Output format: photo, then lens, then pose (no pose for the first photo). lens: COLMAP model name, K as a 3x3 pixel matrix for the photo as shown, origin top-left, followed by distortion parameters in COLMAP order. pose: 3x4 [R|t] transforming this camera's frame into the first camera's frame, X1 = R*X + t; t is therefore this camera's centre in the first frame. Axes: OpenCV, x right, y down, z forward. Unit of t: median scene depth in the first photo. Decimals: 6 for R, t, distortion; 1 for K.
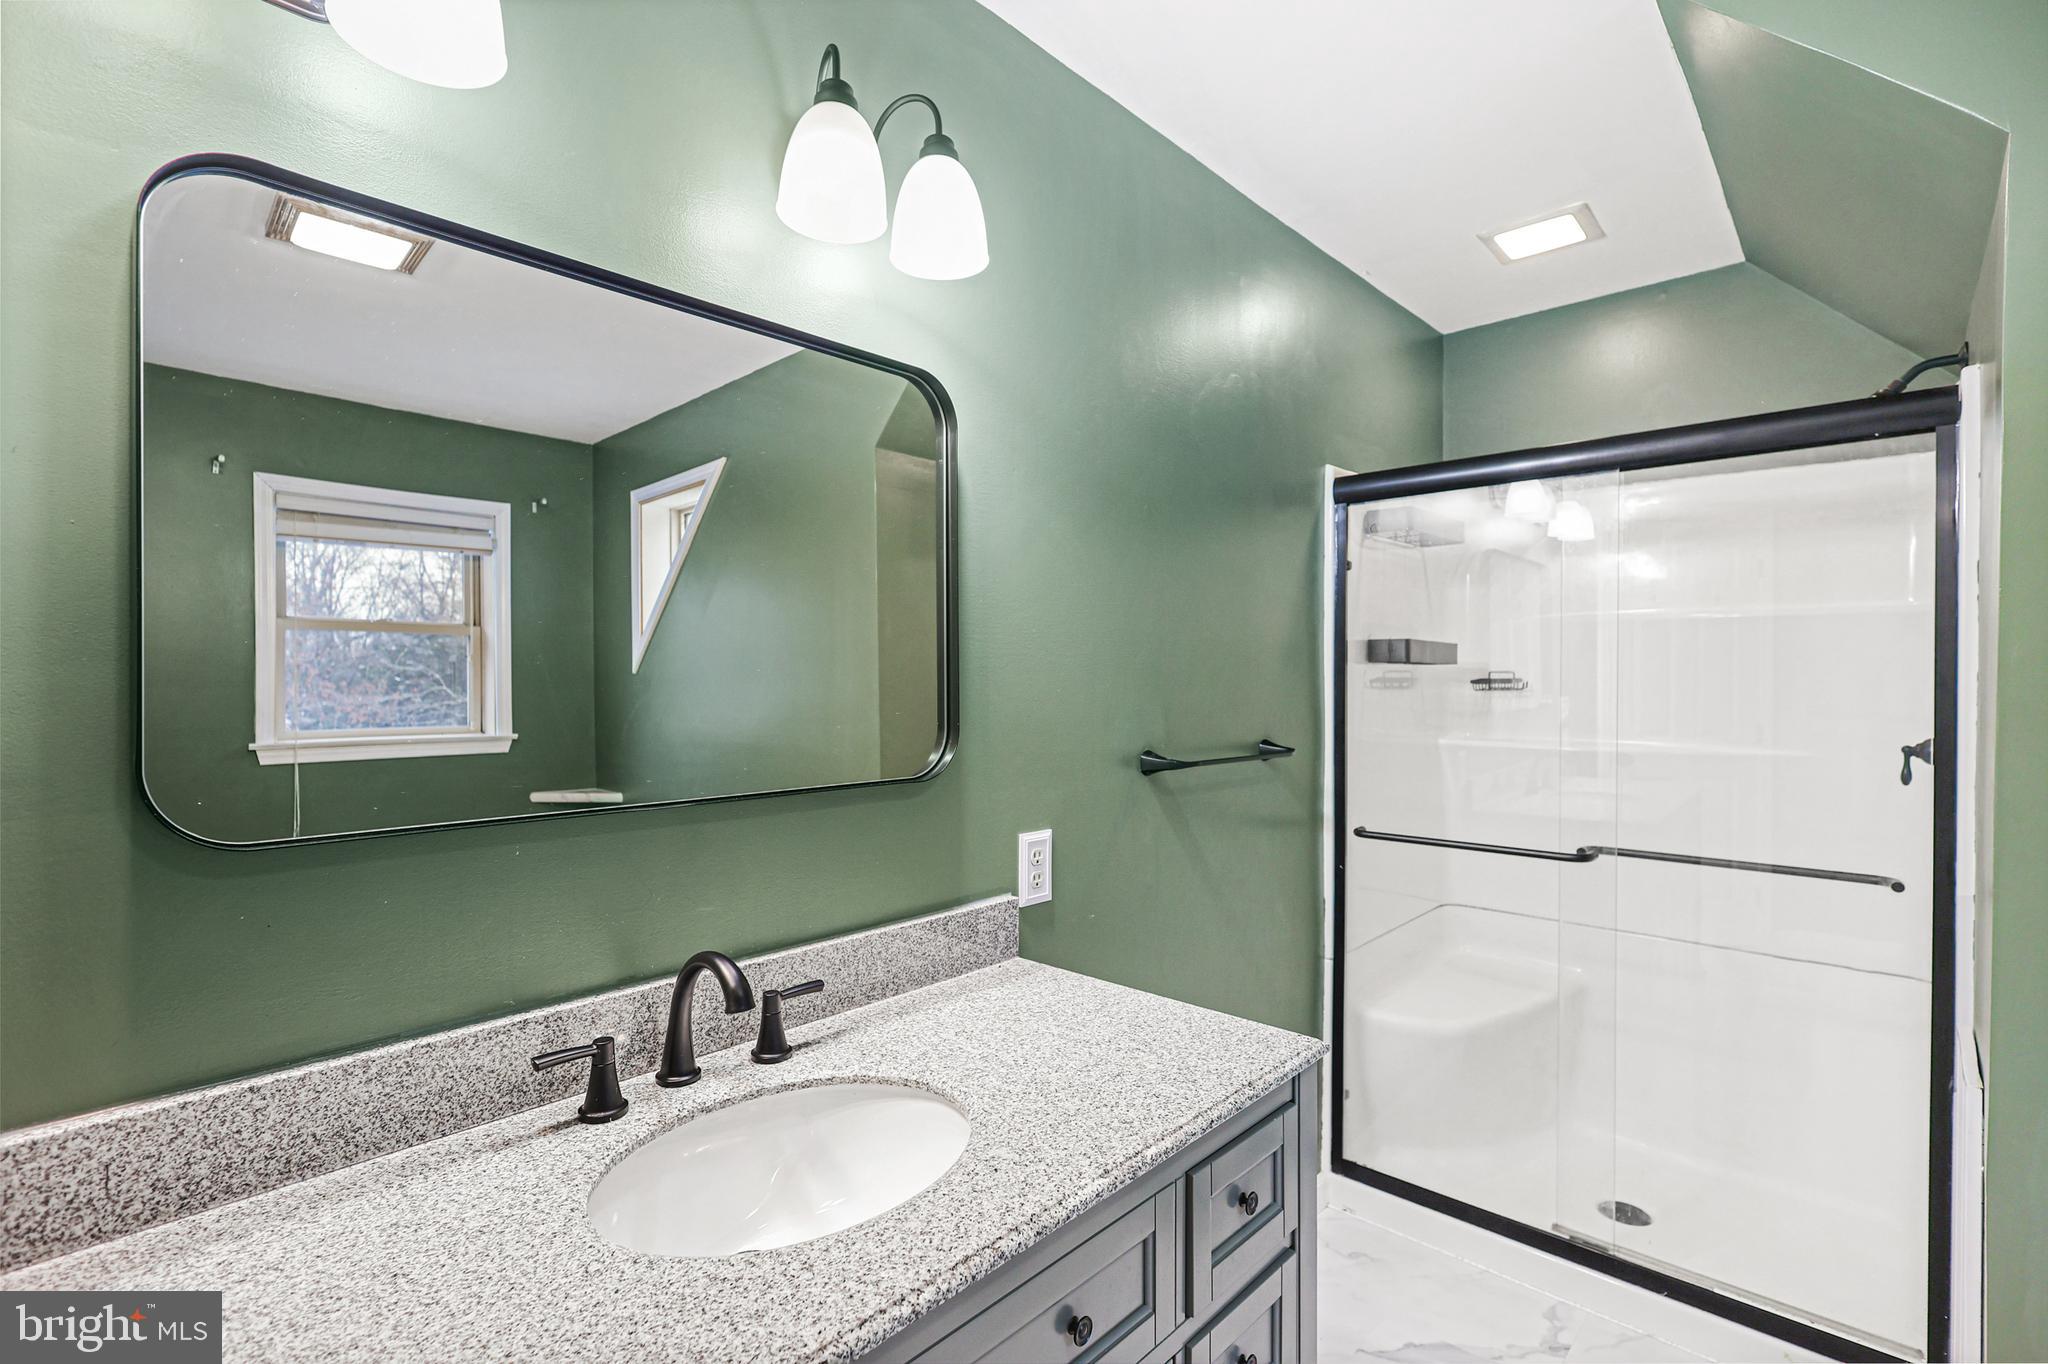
lens RADIAL K [[953.2, 0, 1024.0], [0, 953.2, 682.0], [0, 0, 1]] dist [0.001058, 0.000362]
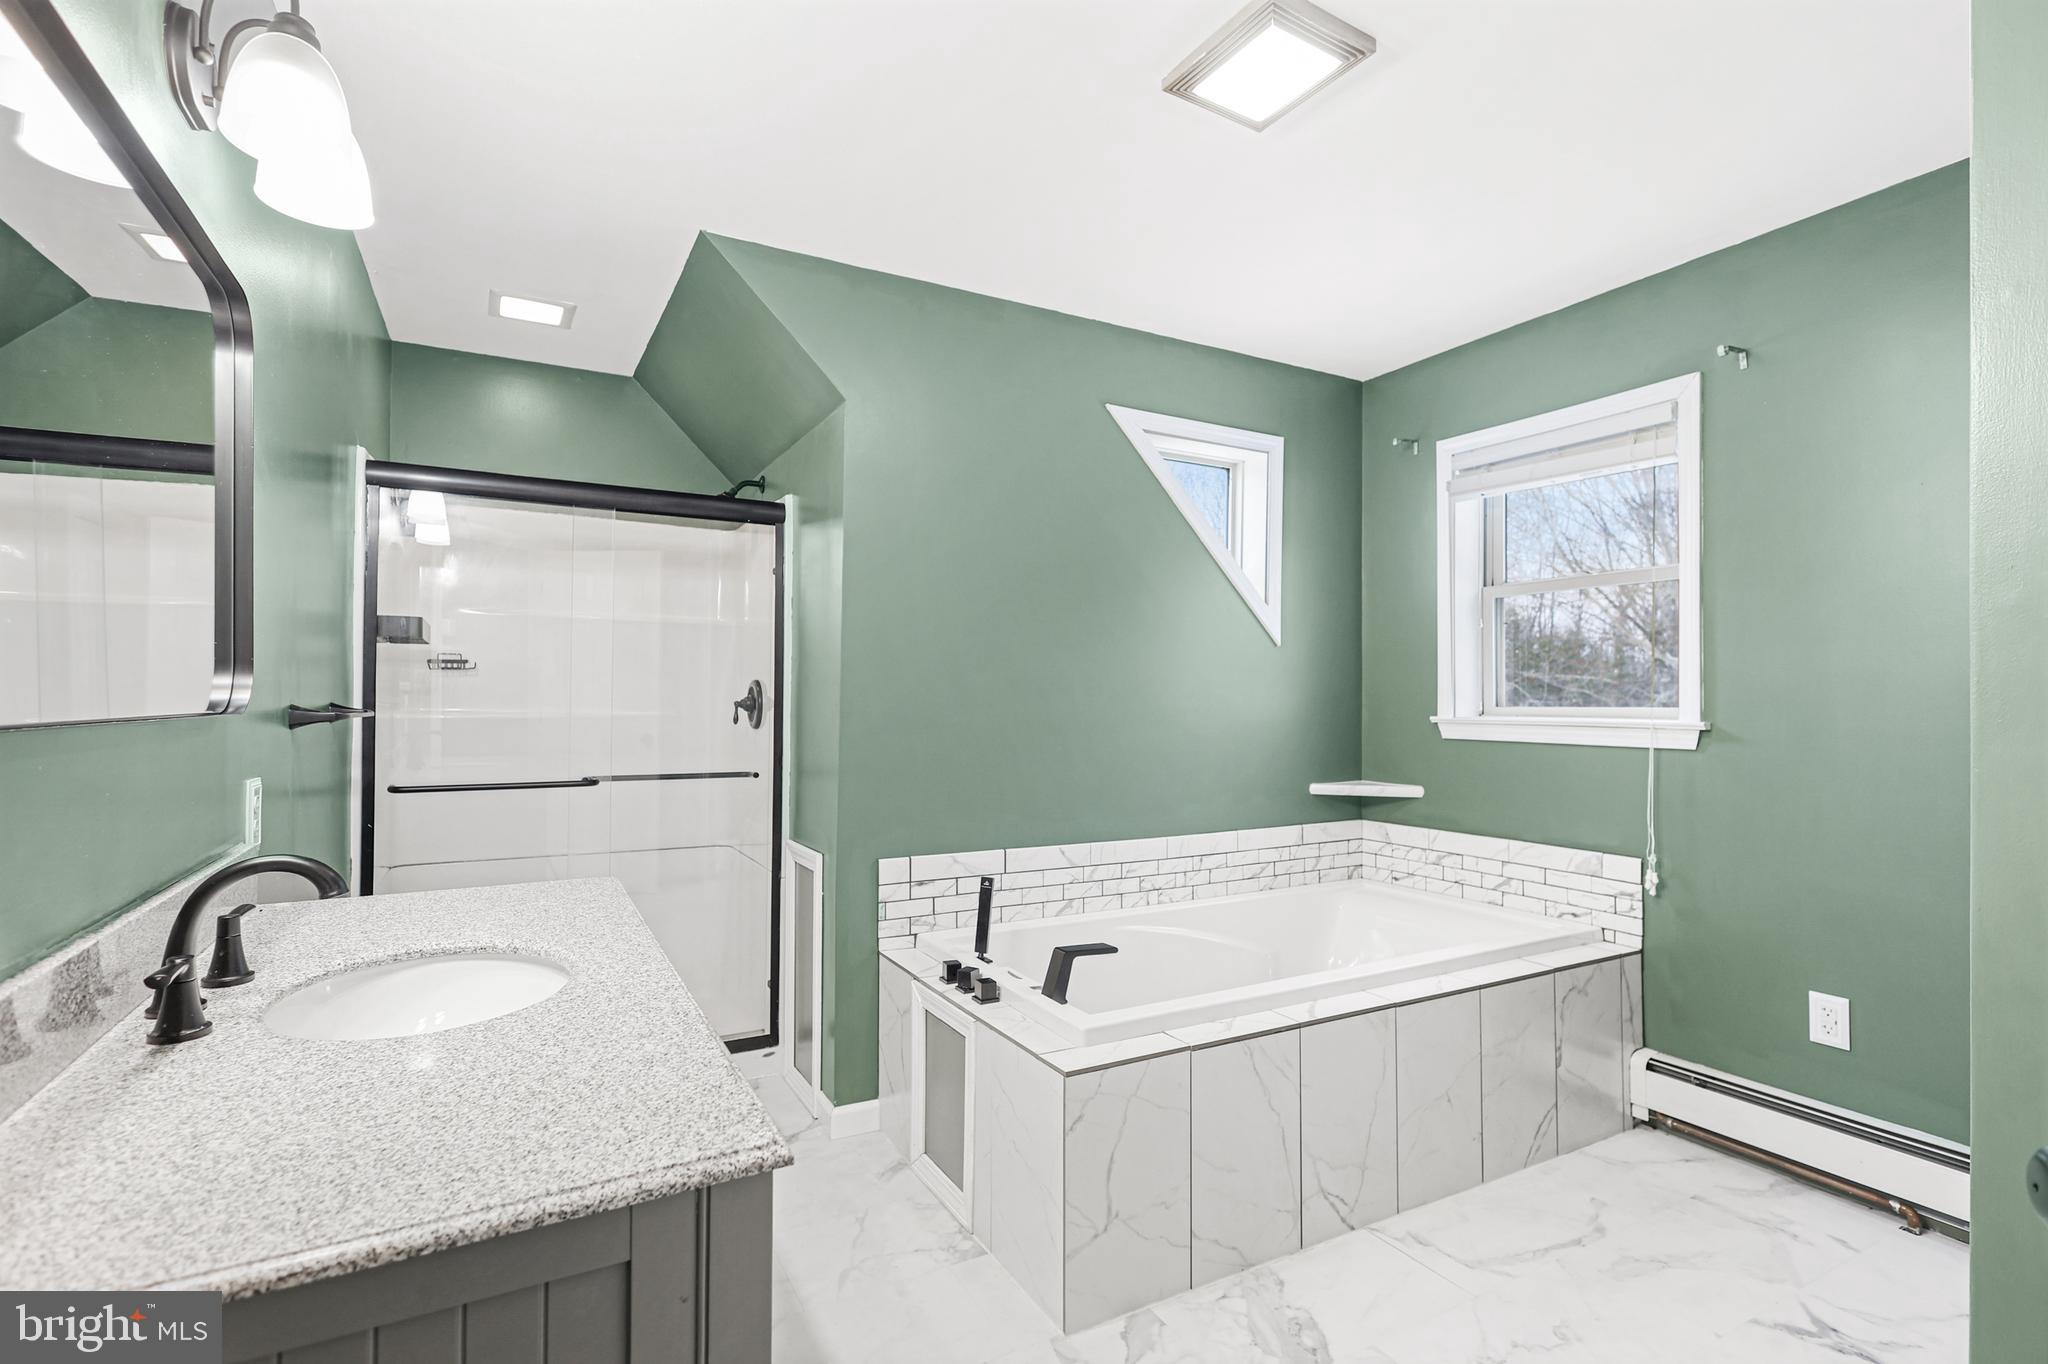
lens RADIAL K [[953.2, 0, 1024.0], [0, 953.2, 682.0], [0, 0, 1]] dist [0.001058, 0.000362]
pose [[0.310143, 0.020598, 0.950467, -0.520272], [0.001806, 0.999751, -0.022255, 0.067998], [-0.950688, 0.008619, 0.310029, -0.021964]]
